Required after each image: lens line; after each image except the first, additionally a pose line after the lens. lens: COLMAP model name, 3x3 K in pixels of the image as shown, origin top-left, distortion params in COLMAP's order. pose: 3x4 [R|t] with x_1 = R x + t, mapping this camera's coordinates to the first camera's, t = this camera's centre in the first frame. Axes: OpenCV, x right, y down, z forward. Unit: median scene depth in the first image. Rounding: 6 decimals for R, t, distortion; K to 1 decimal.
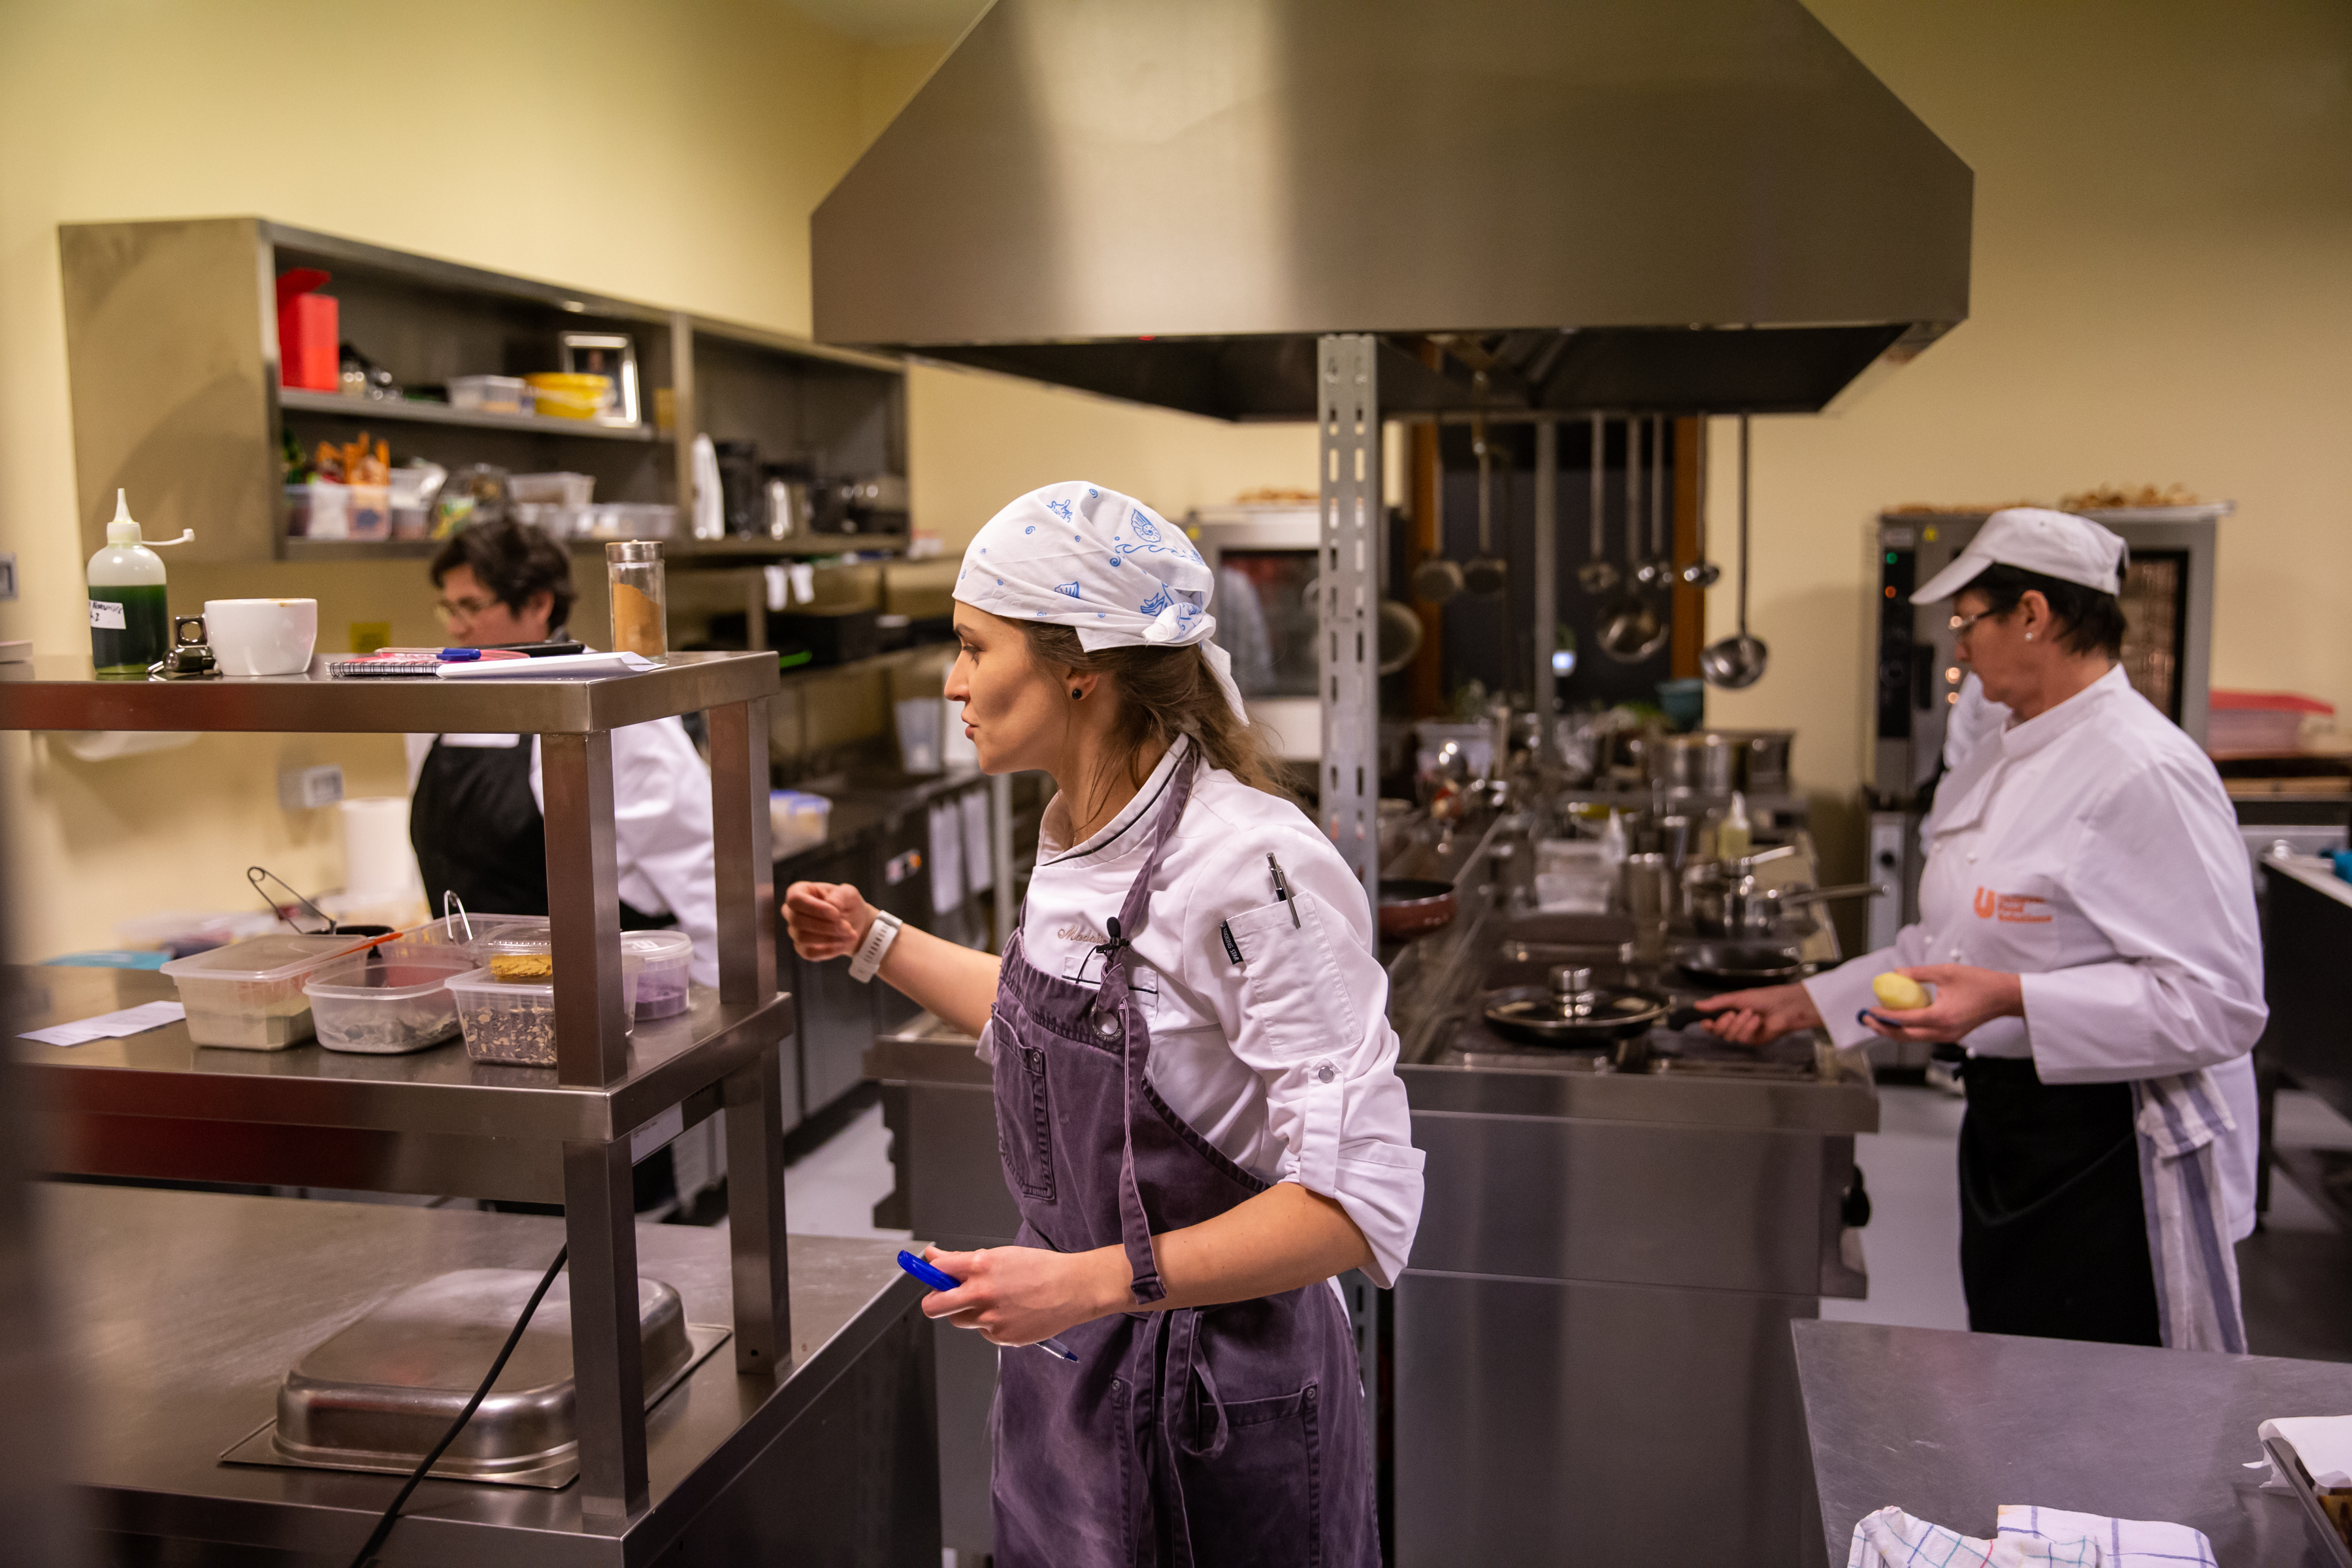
lens RADIAL K [[2143.4, 0, 1180.9], [0, 2143.4, 771.1], [0, 0, 1]] dist [-0.008245, 0.000000]
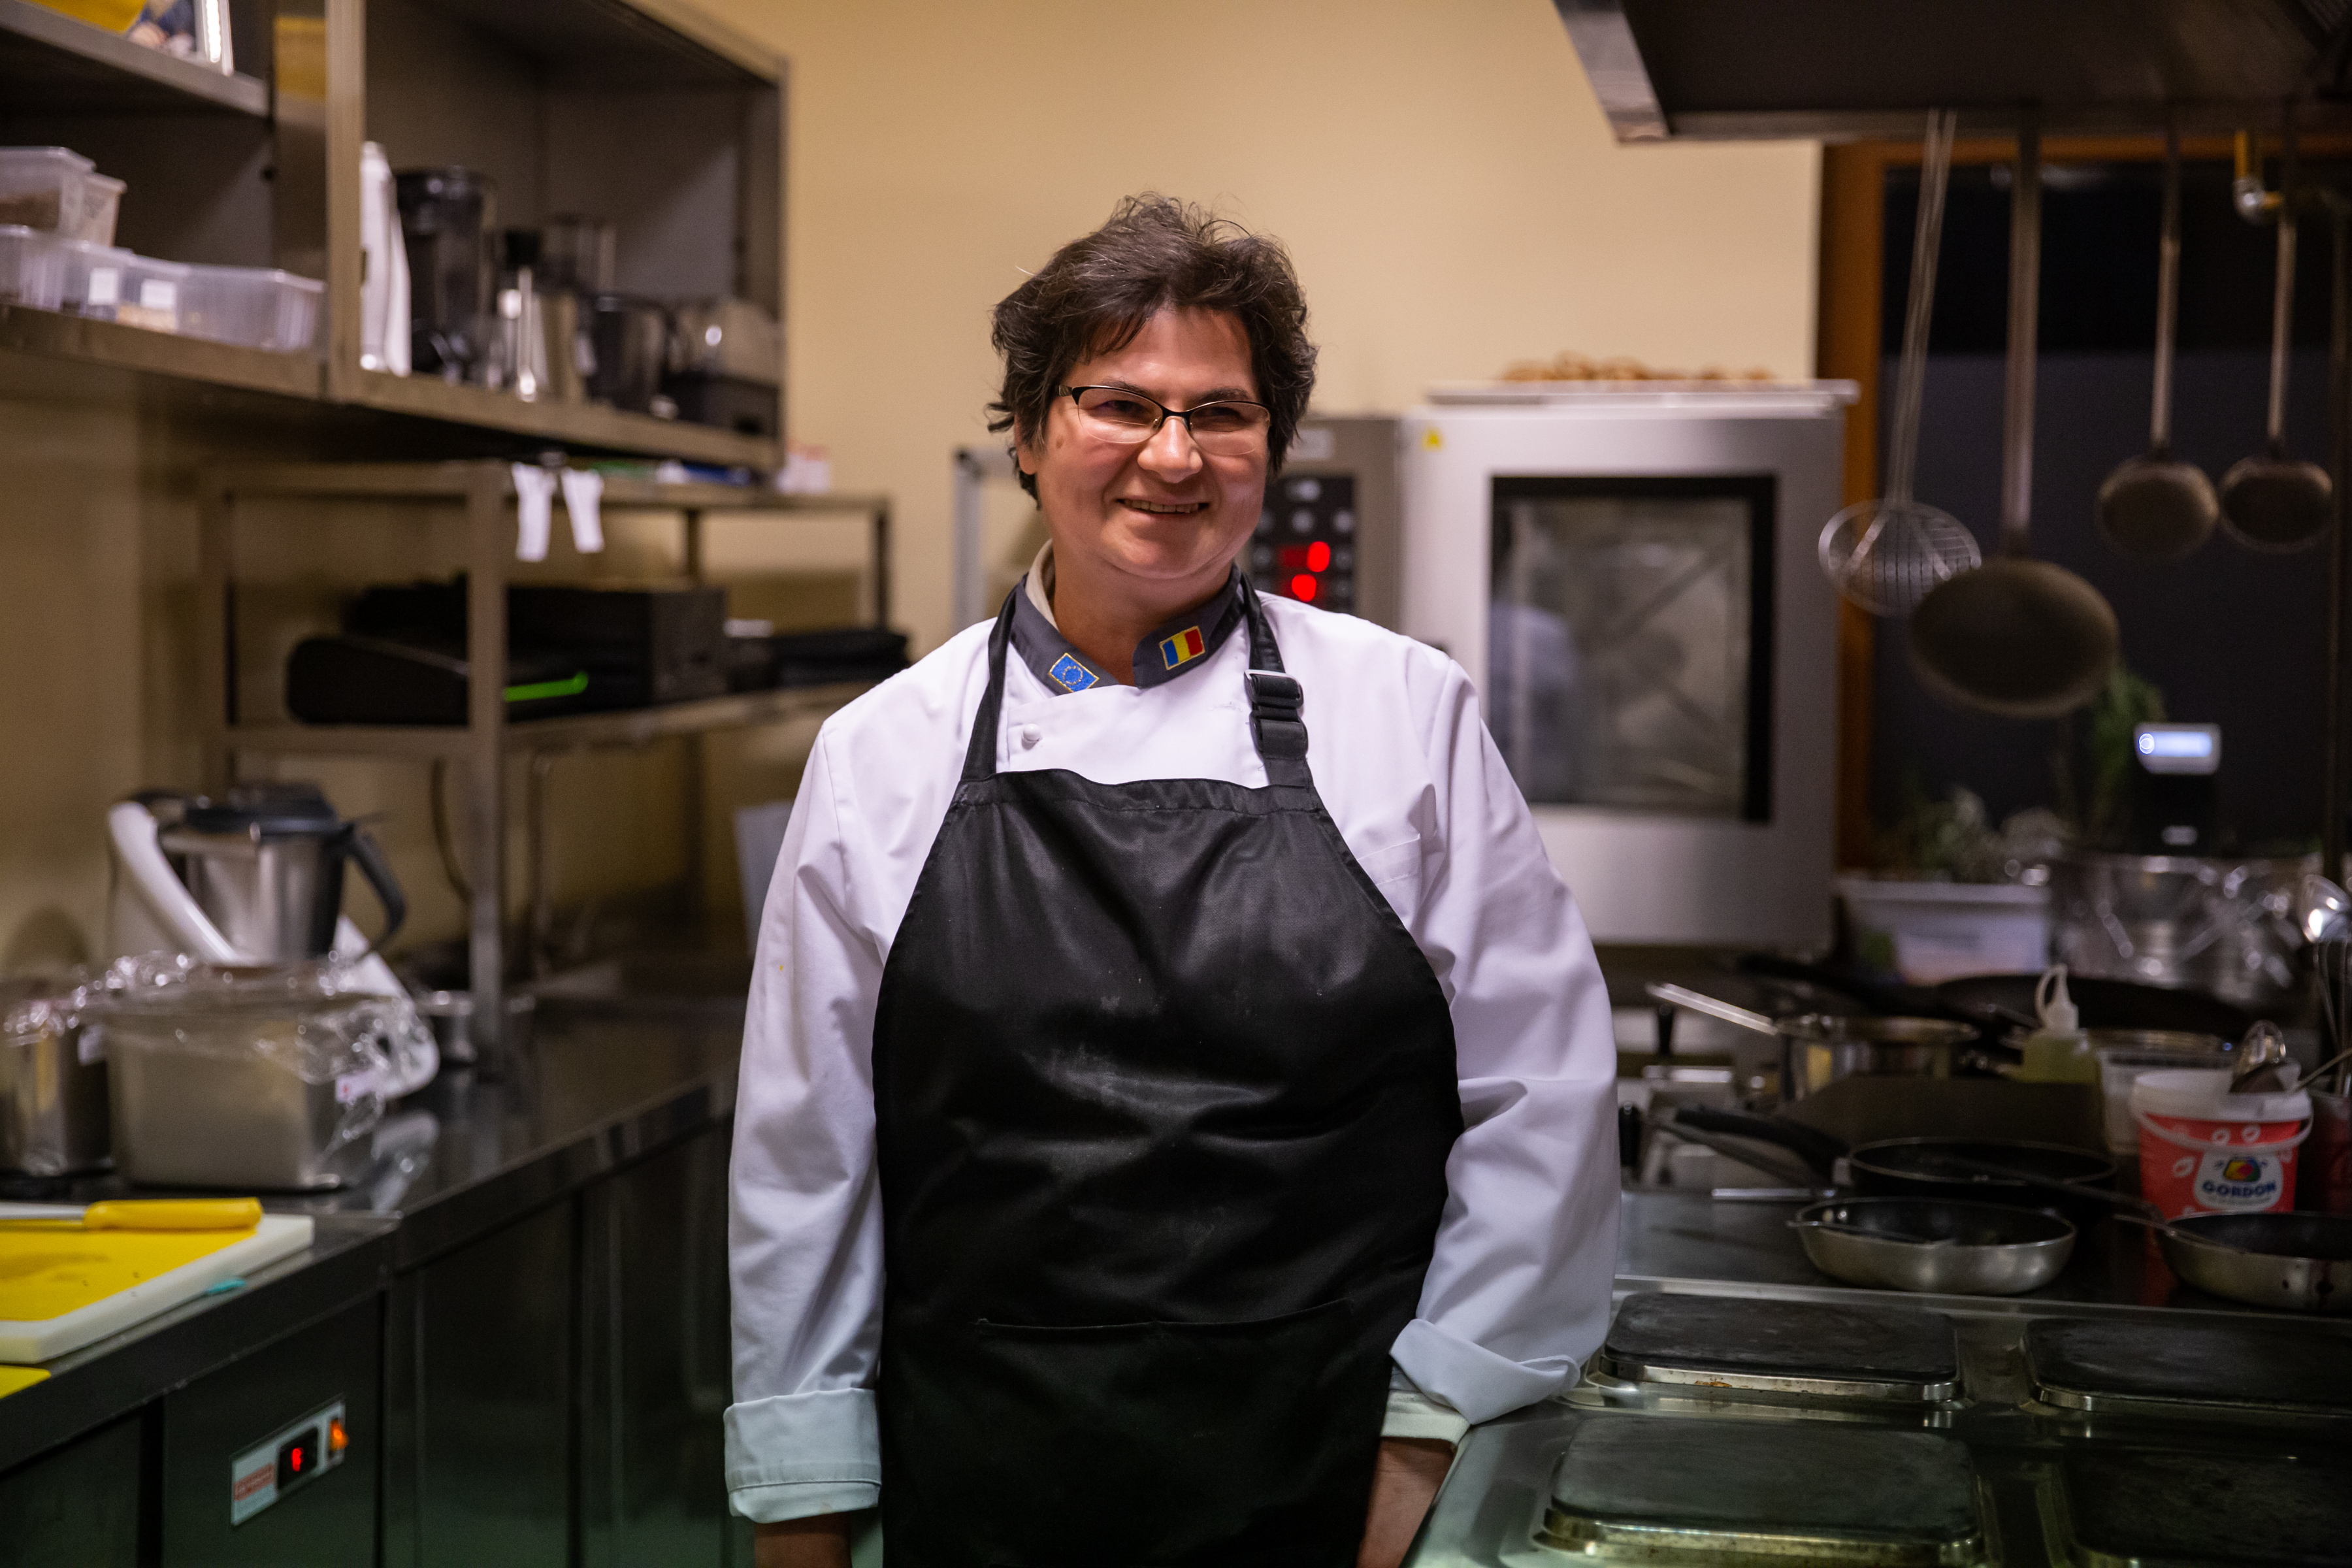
lens RADIAL K [[3603.7, 0, 1186.1], [0, 3603.7, 799.3], [0, 0, 1]] dist [0.145894, 0.000000]
pose [[0.998156, 0.021290, 0.056838, -0.108272], [-0.017933, 0.998101, -0.058939, 0.012907], [-0.057985, 0.057811, 0.996642, 0.302827]]
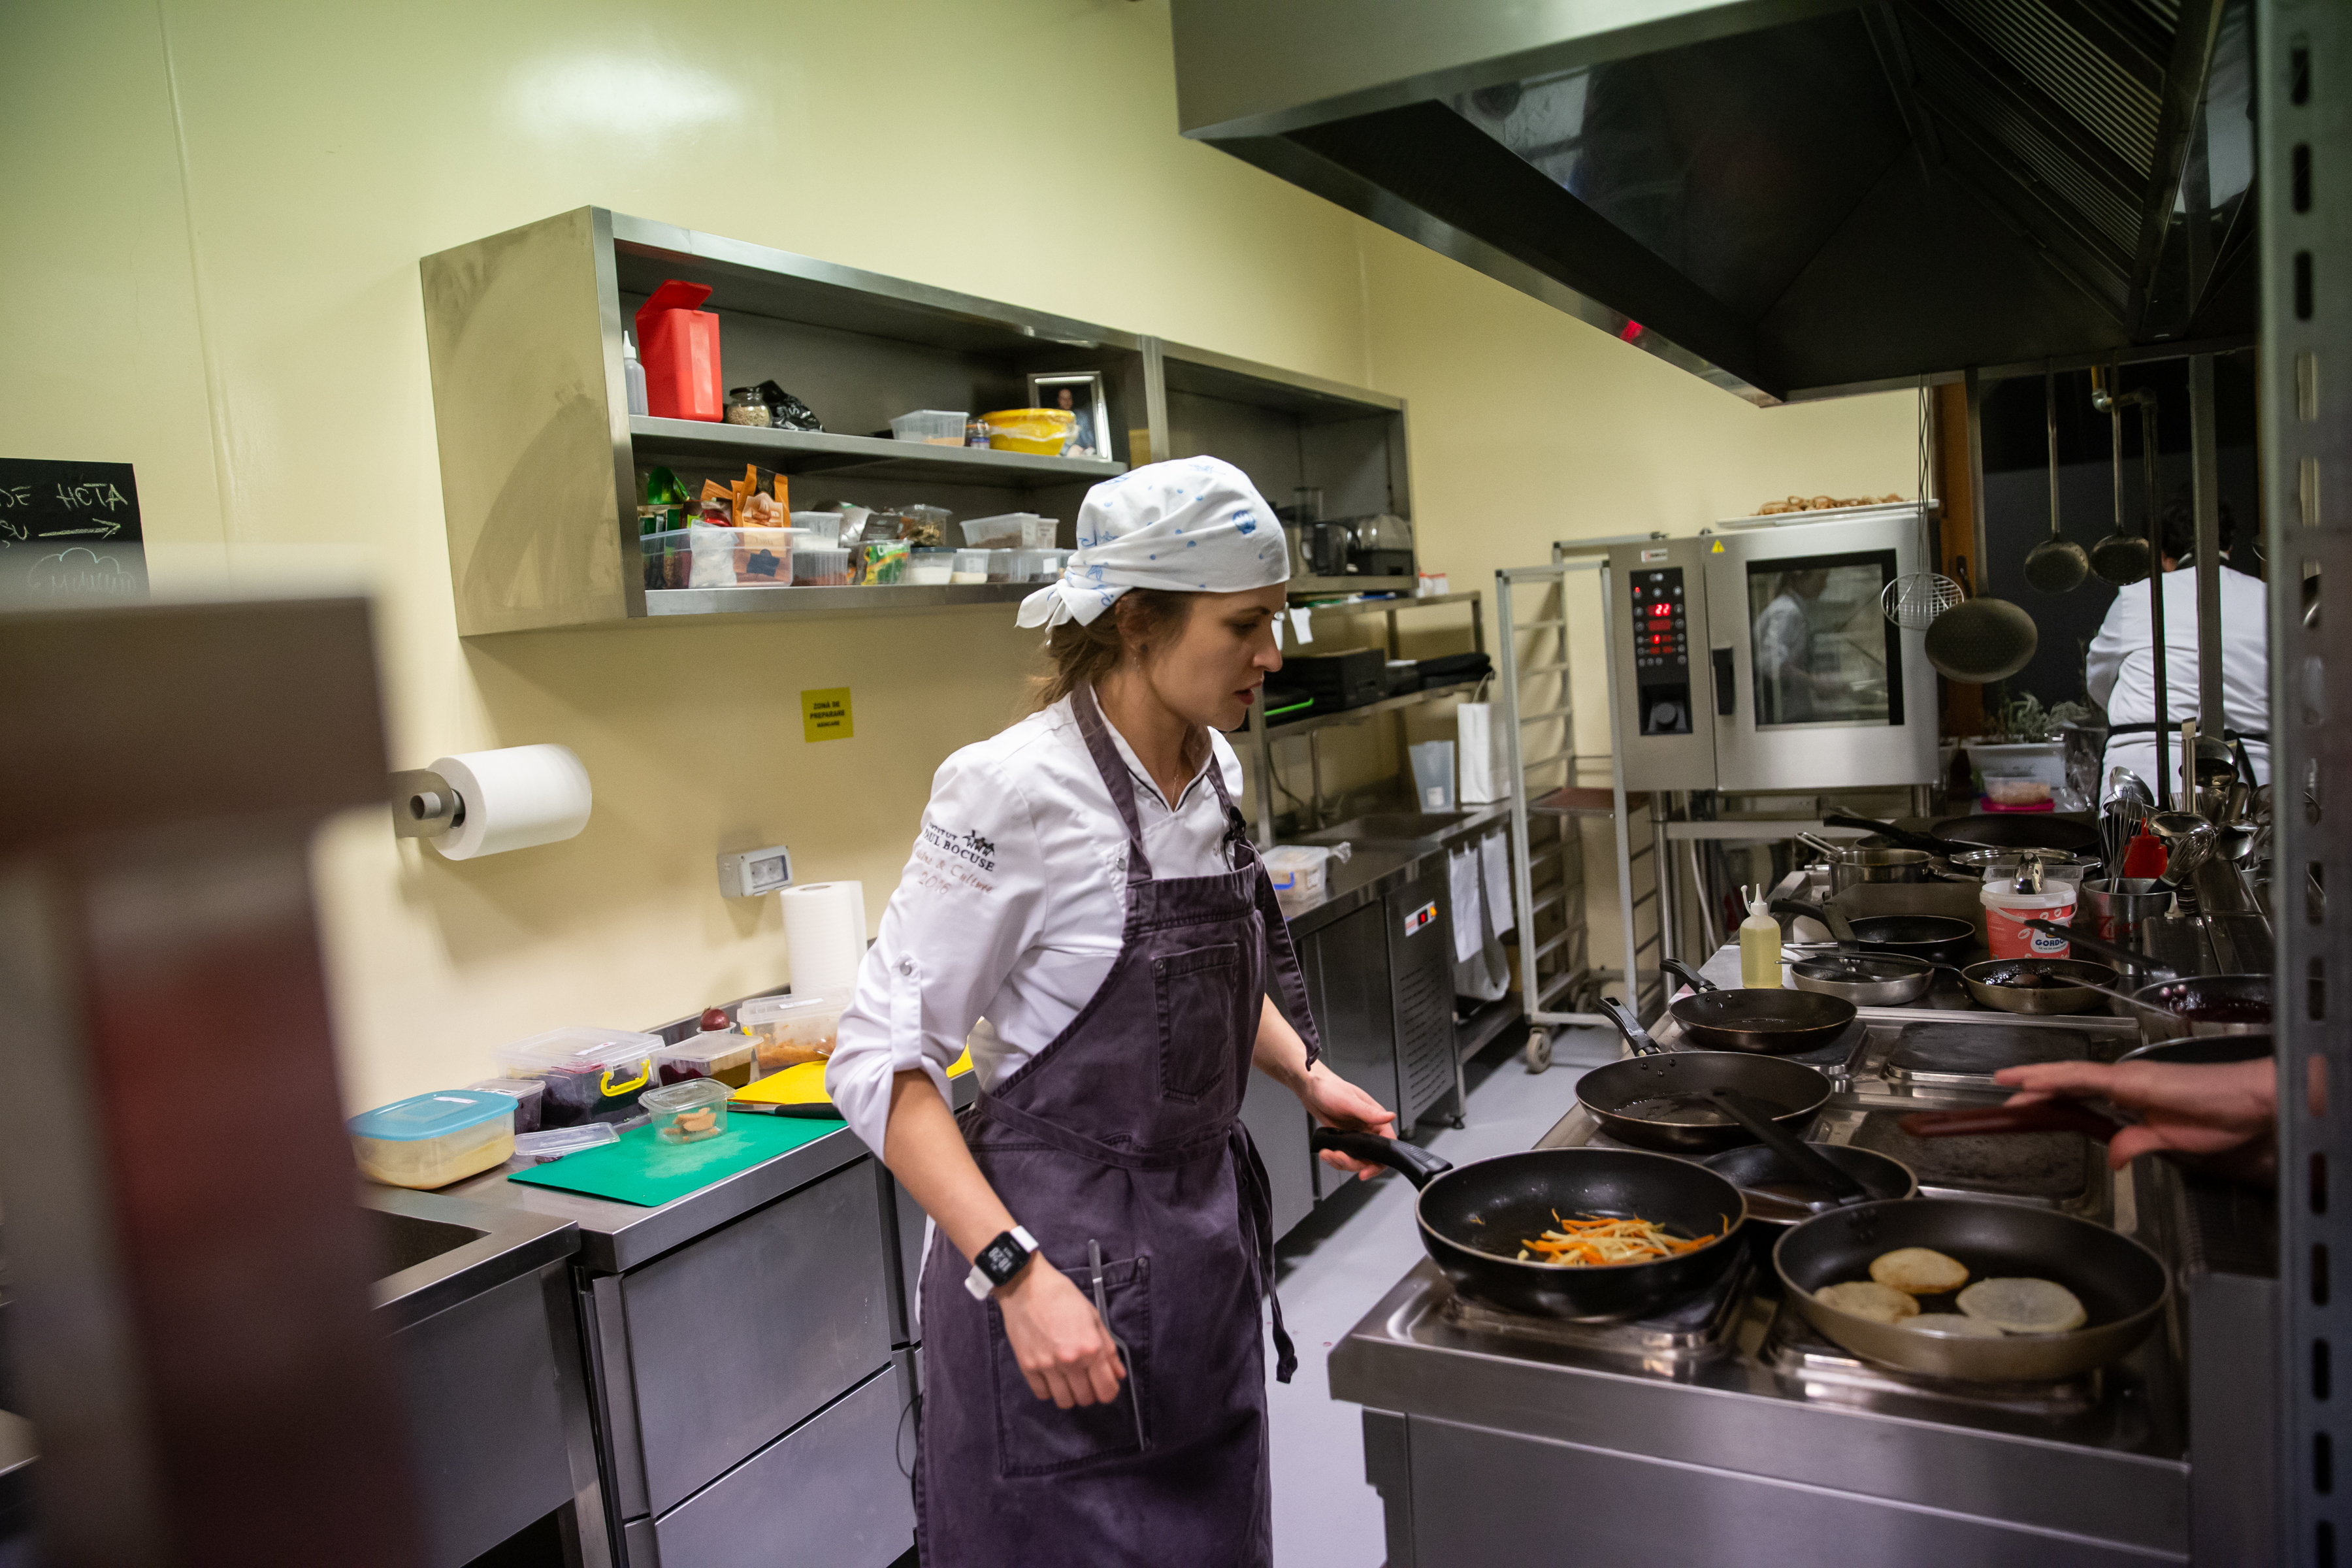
lens RADIAL K [[1638.8, 0, 1194.3], [0, 1638.8, 776.4], [0, 0, 1]] dist [-0.055181, 0.002507]
pose [[0.961641, -0.041153, -0.271207, -0.031489], [0.038493, 0.999144, -0.015123, -0.013132], [0.271597, 0.004103, 0.962402, 0.324626]]
